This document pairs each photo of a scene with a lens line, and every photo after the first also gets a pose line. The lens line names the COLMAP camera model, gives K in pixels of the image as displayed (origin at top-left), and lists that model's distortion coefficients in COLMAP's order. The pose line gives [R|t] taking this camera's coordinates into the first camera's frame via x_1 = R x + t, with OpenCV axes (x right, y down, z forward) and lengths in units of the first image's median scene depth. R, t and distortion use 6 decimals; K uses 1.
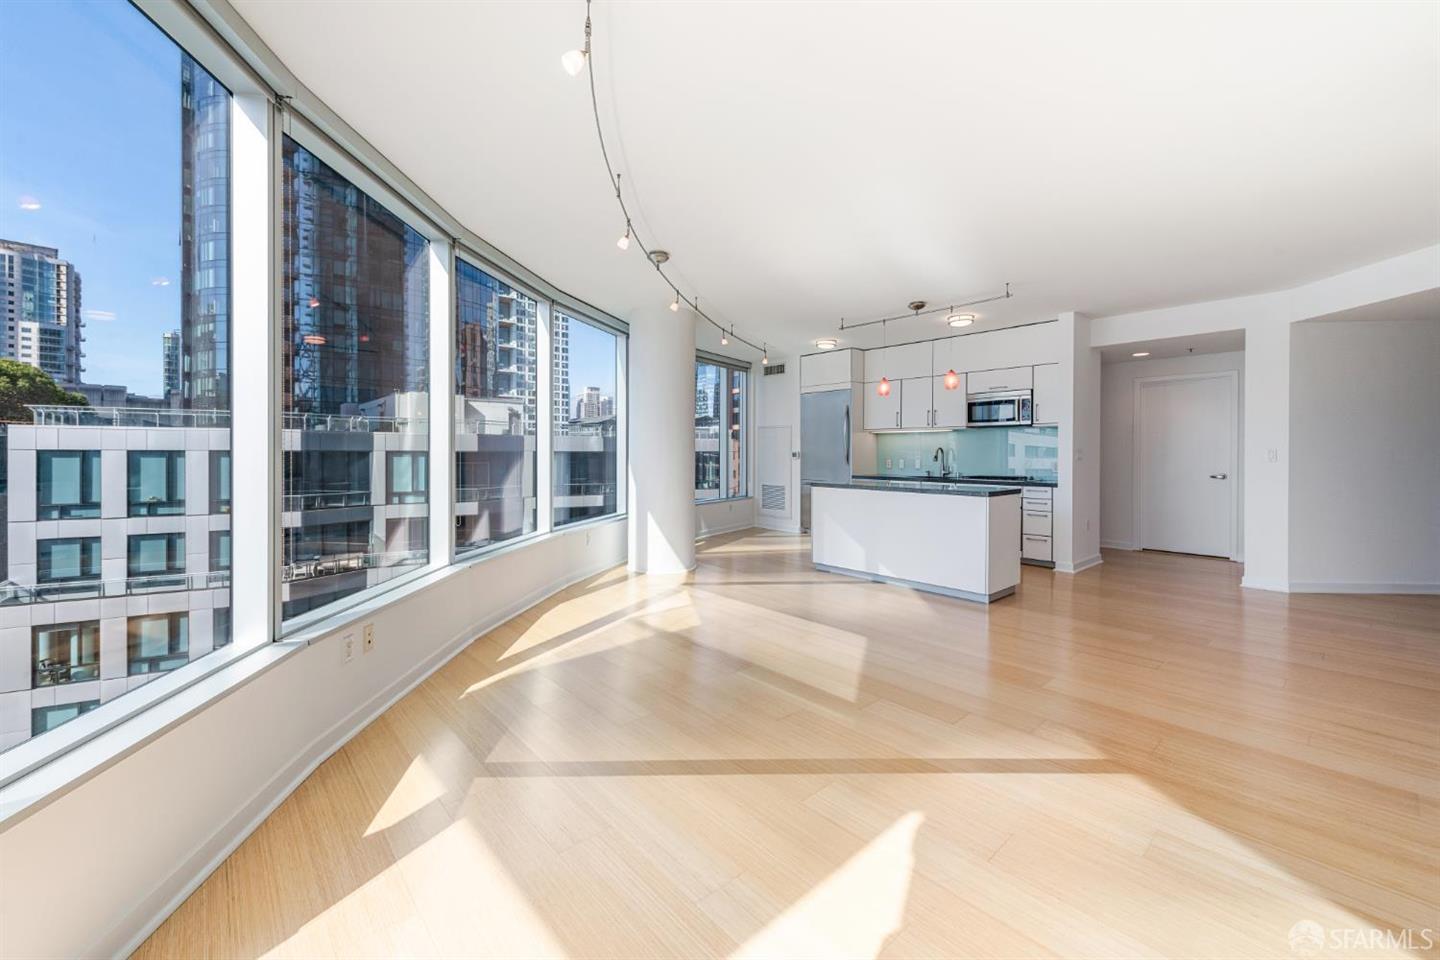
lens RADIAL K [[584.1, 0, 719.4], [0, 584.1, 455.5], [0, 0, 1]] dist [0.009847, 0.000121]
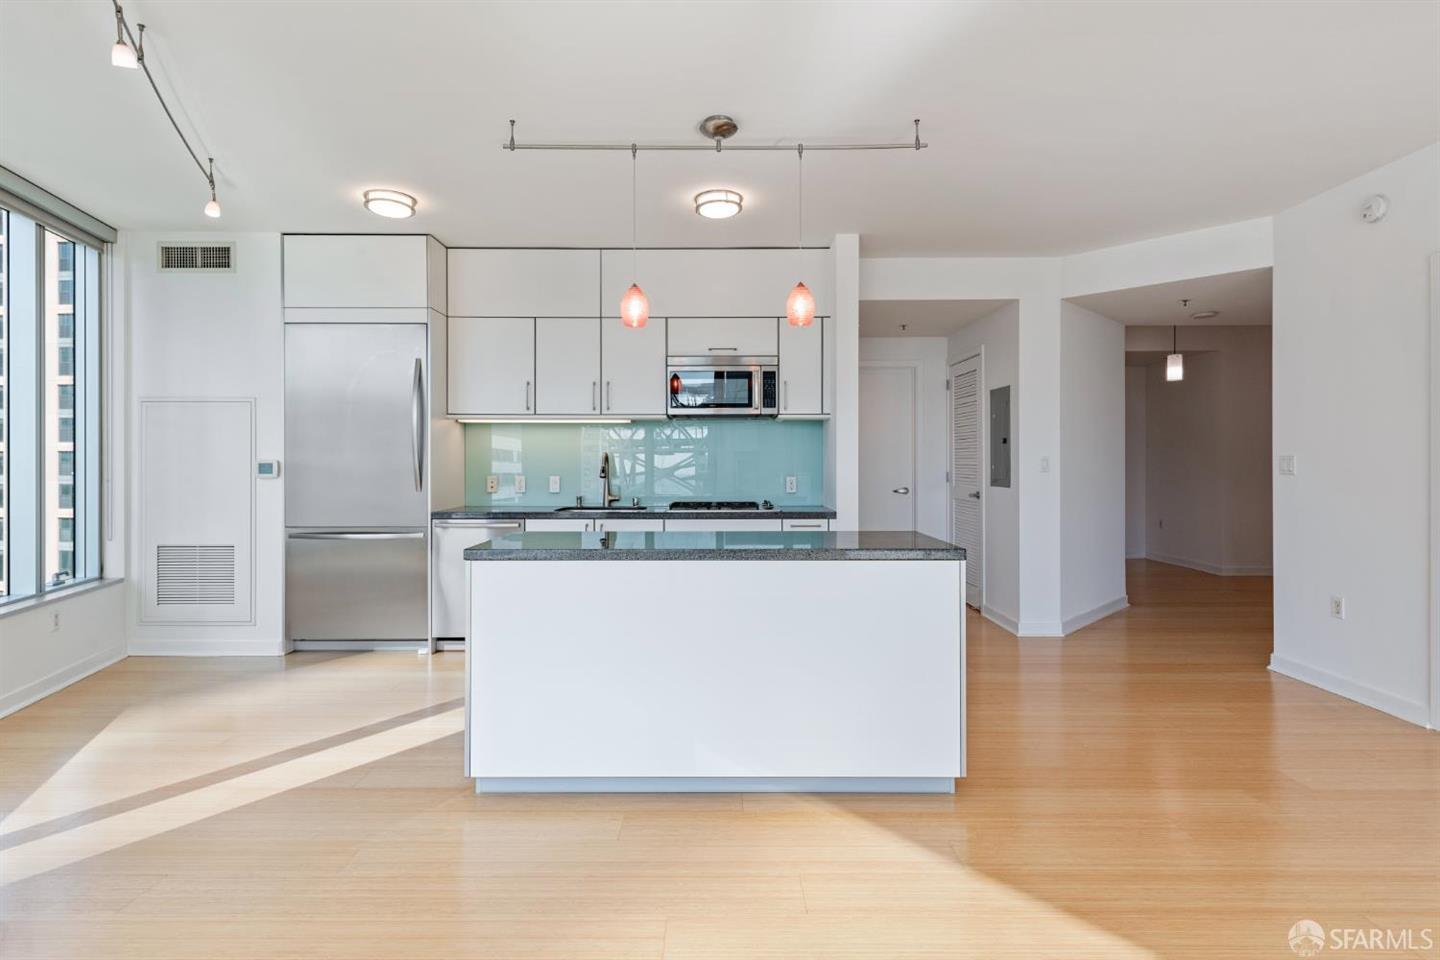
lens RADIAL K [[720.5, 0, 722.0], [0, 720.5, 465.2], [0, 0, 1]] dist [0.015420, -0.000944]
pose [[0.659215, -0.006389, 0.751927, -0.045277], [0.006483, 0.999975, 0.002813, -0.002716], [-0.751926, 0.003020, 0.659240, 0.406773]]
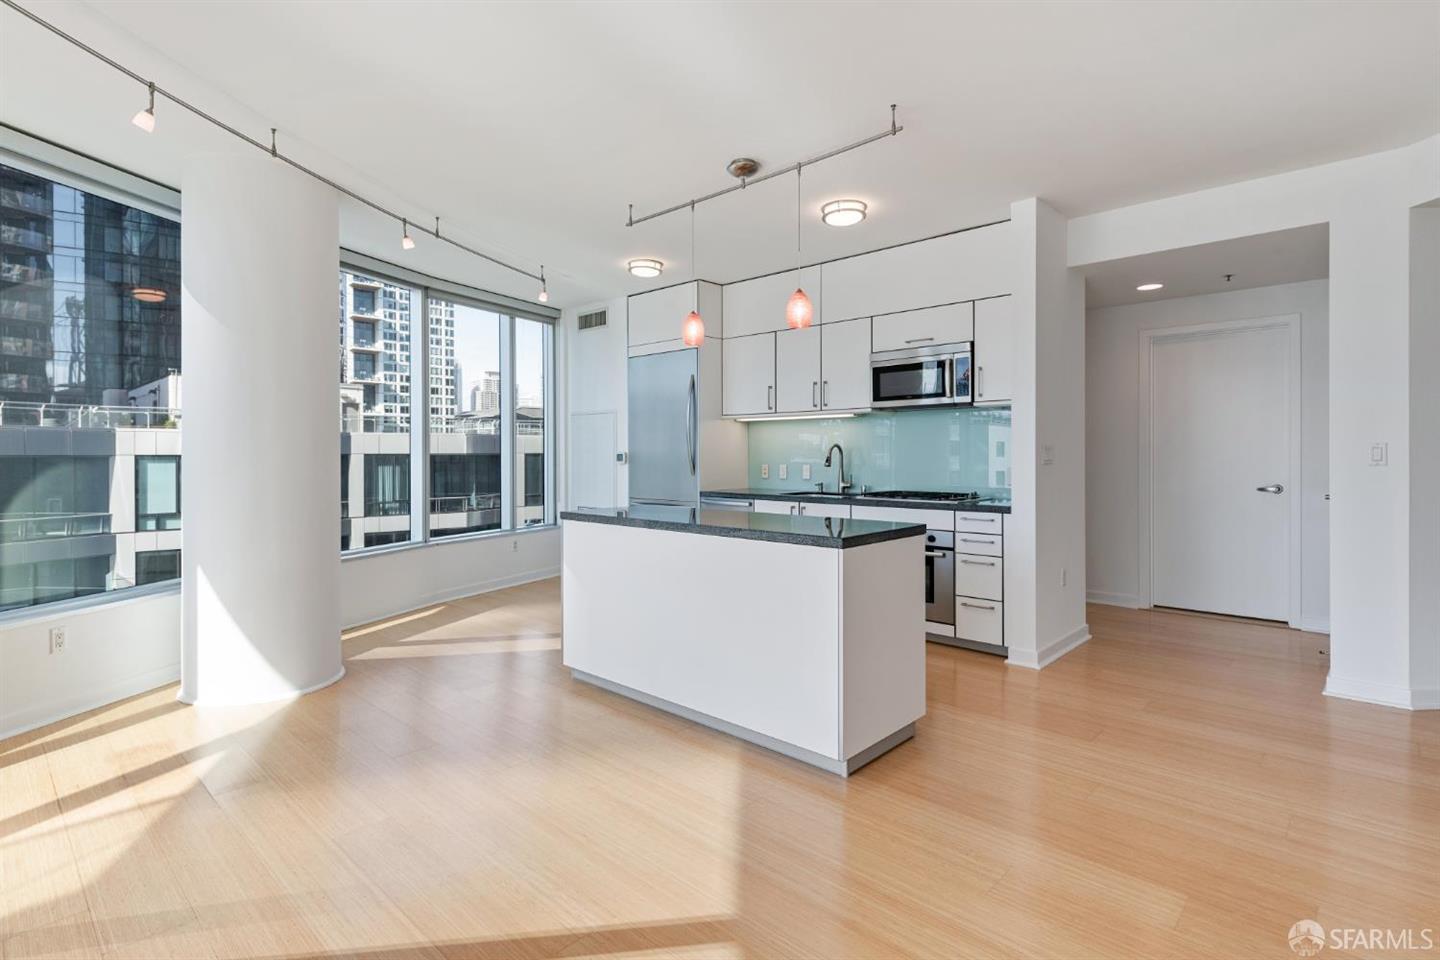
lens RADIAL K [[720.5, 0, 727.6], [0, 720.5, 458.2], [0, 0, 1]] dist [0.015420, -0.000944]
pose [[0.995383, -0.006890, 0.095740, 0.165609], [0.006824, 0.999976, 0.001014, -0.000712], [-0.095745, -0.000356, 0.995406, 0.232460]]
